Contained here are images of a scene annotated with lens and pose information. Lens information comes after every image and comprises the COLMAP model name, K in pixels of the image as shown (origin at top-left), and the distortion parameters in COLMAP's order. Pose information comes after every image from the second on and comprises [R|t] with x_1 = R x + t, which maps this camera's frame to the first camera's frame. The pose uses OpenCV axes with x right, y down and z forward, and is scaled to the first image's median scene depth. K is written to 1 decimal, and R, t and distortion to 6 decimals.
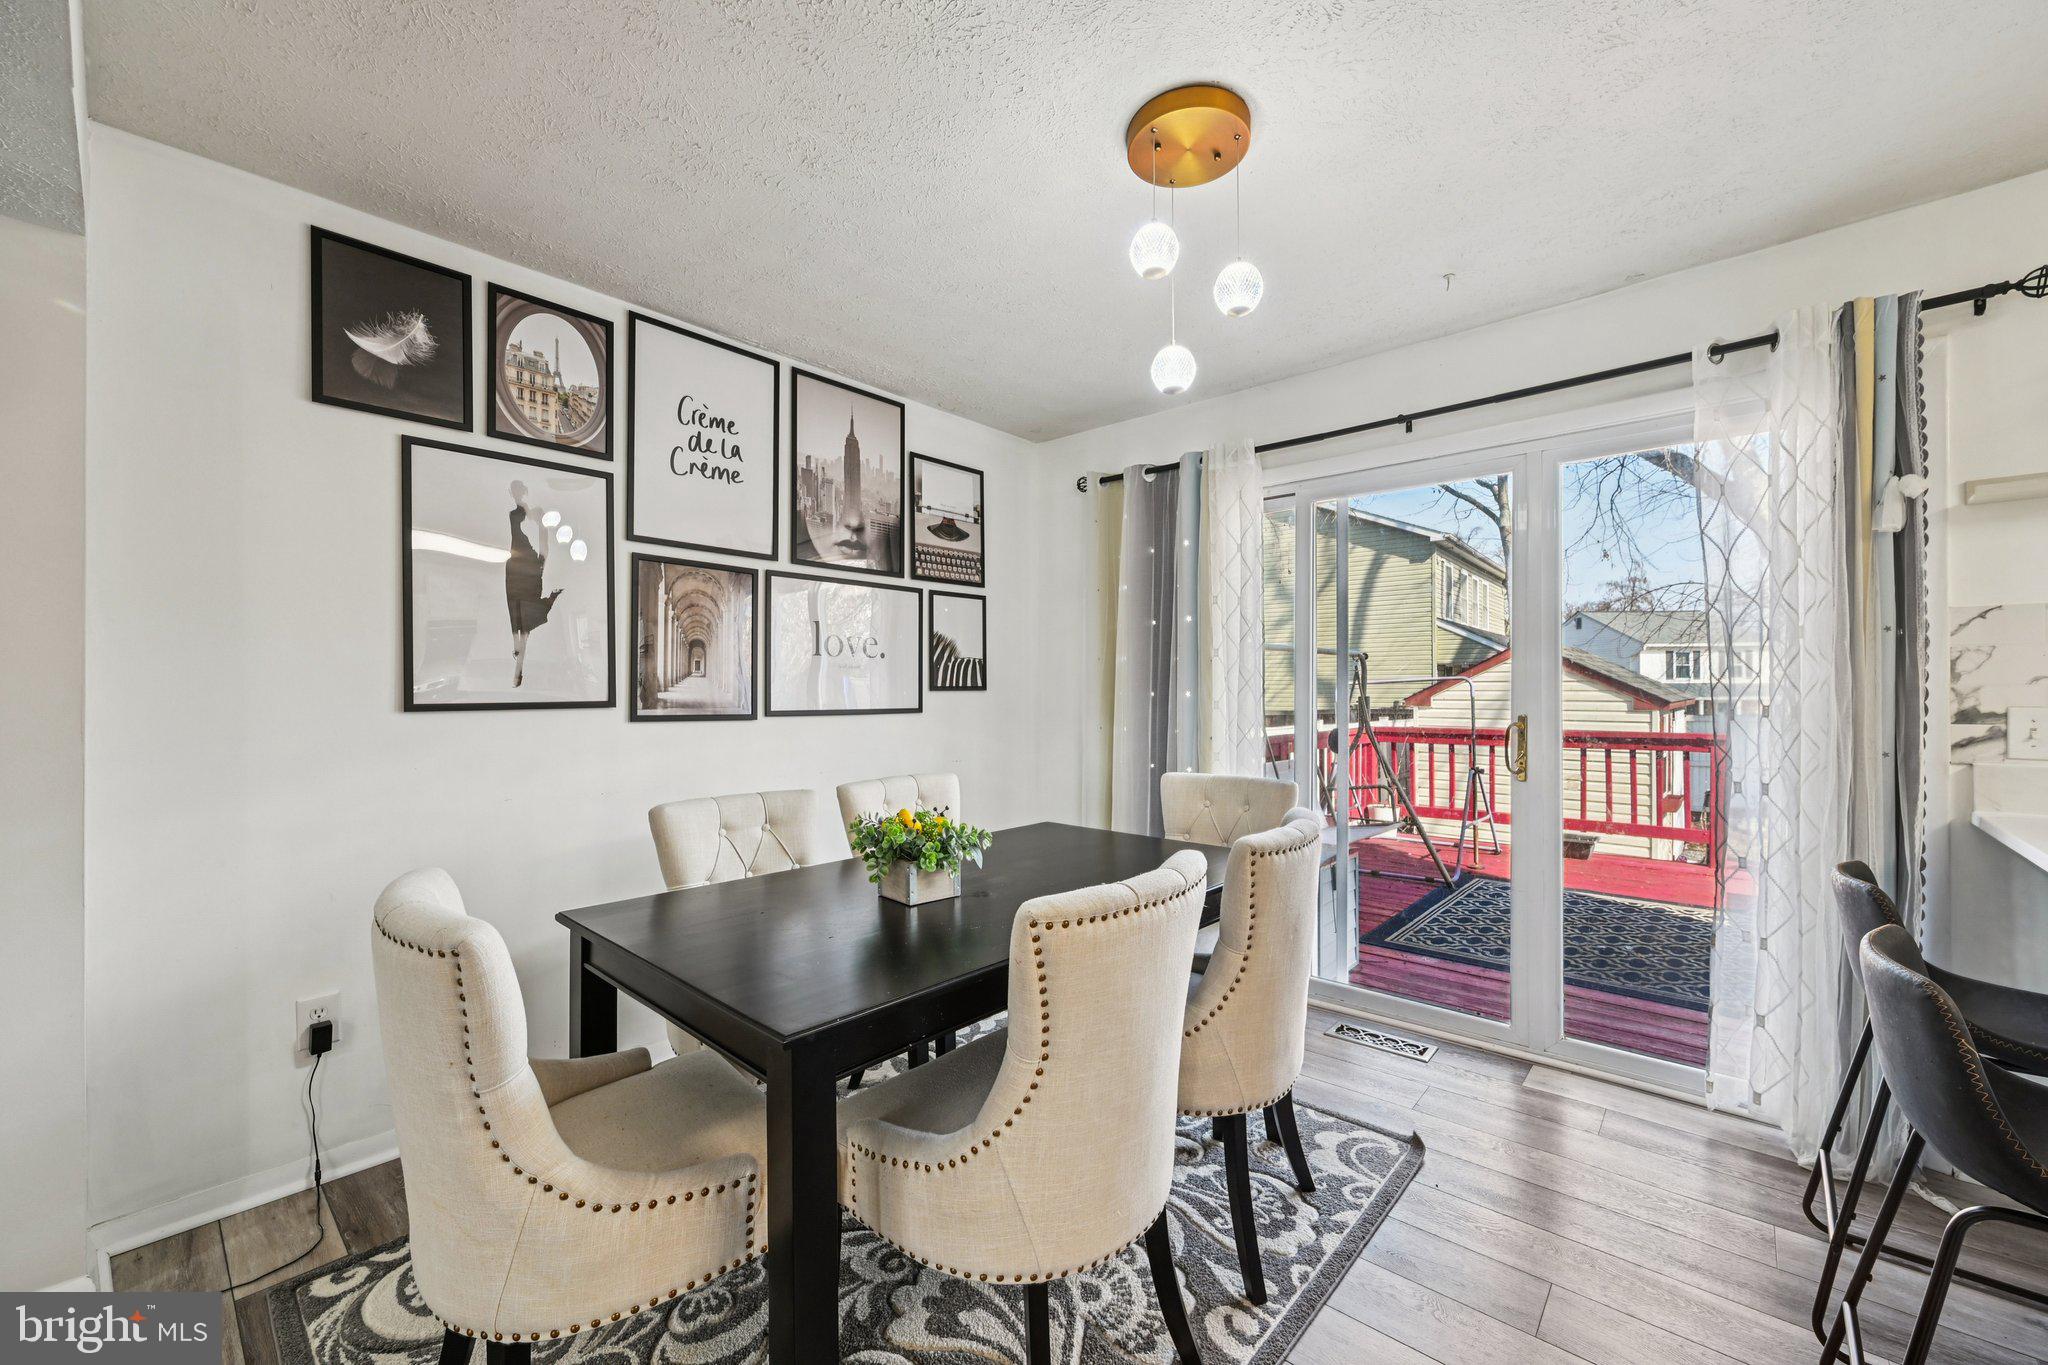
lens RADIAL K [[807.4, 0, 1034.8], [0, 807.4, 687.7], [0, 0, 1]] dist [-0.002175, -0.000398]
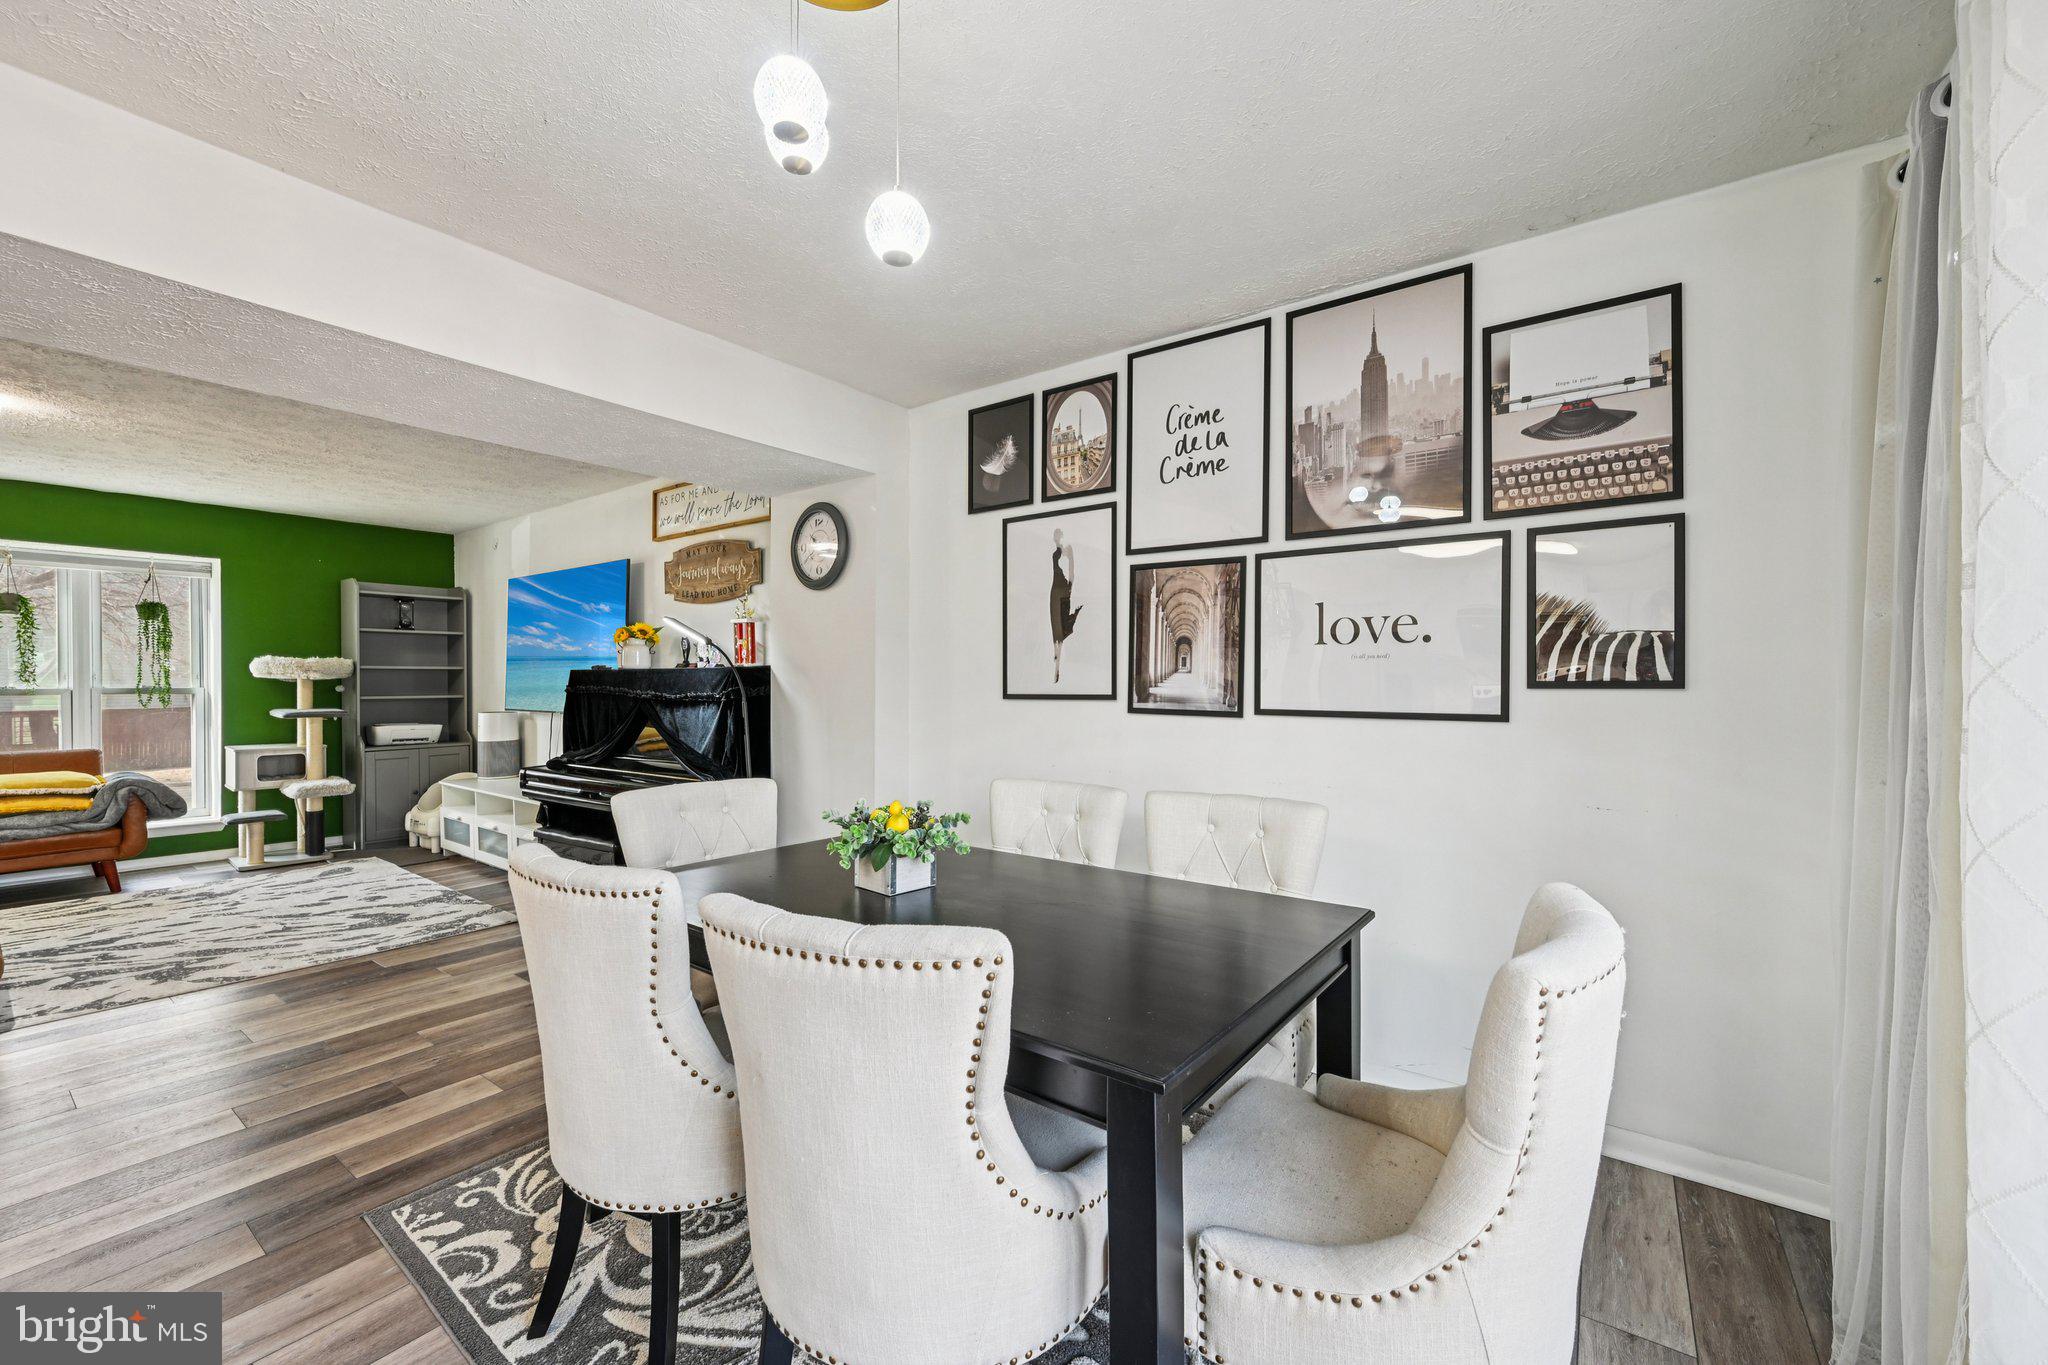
lens RADIAL K [[807.4, 0, 1034.4], [0, 807.4, 689.6], [0, 0, 1]] dist [-0.002175, -0.000398]
pose [[0.098774, 0.011010, -0.995049, 0.637456], [0.002407, 0.999933, 0.011303, -0.004674], [0.995107, -0.003511, 0.098741, 0.761135]]
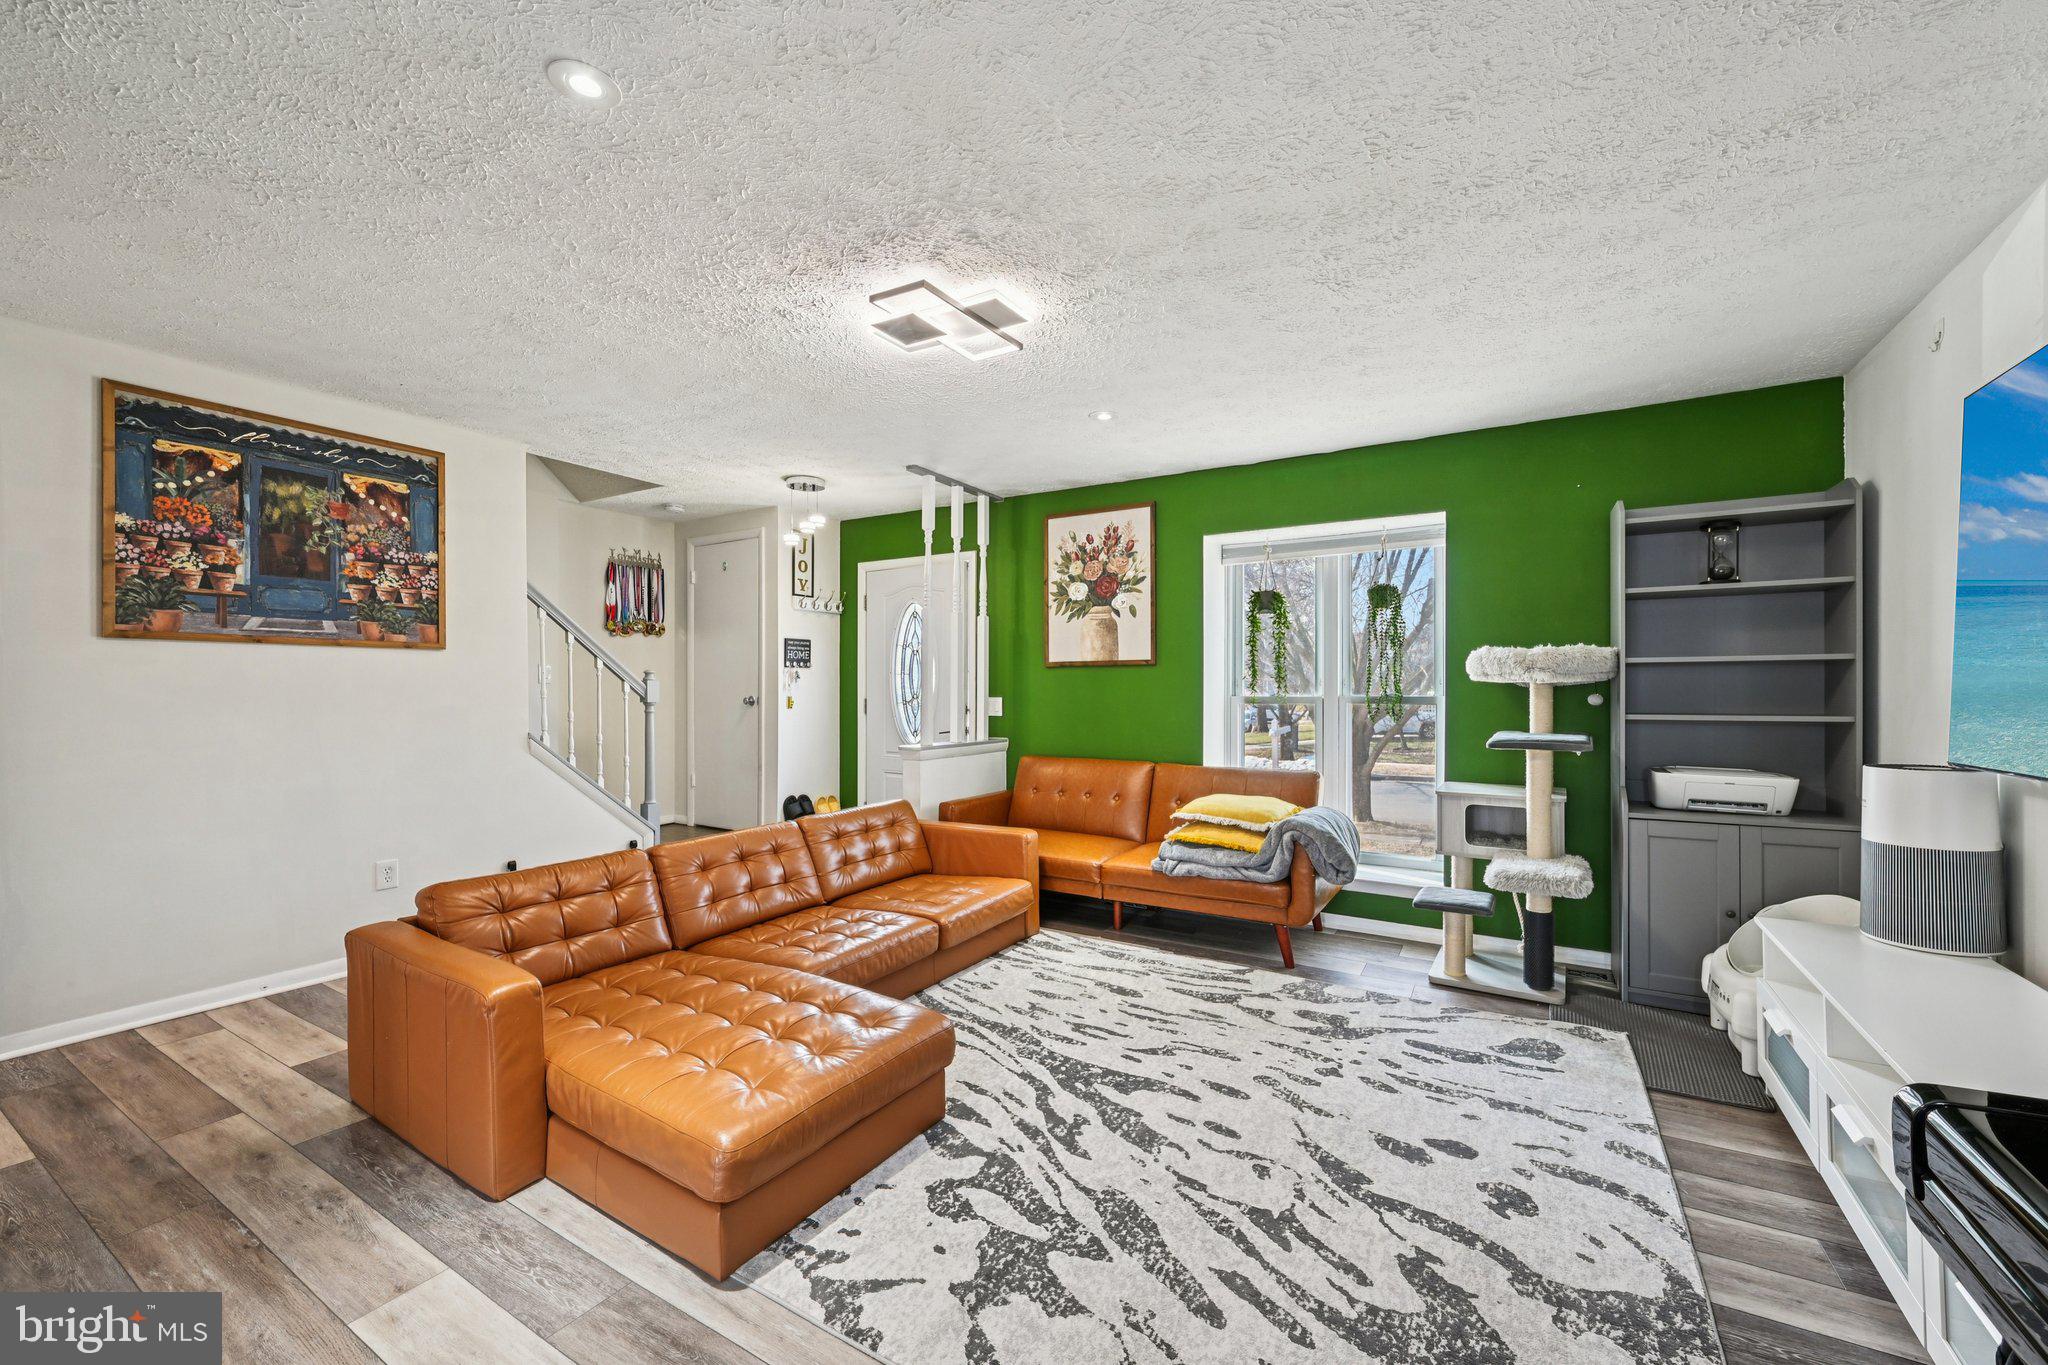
lens RADIAL K [[807.4, 0, 1033.7], [0, 807.4, 691.4], [0, 0, 1]] dist [-0.002175, -0.000398]
pose [[-0.983617, 0.001911, -0.180261, -0.726185], [0.002195, 0.999997, -0.001378, 0.000277], [0.180257, -0.001751, -0.983618, 0.131391]]
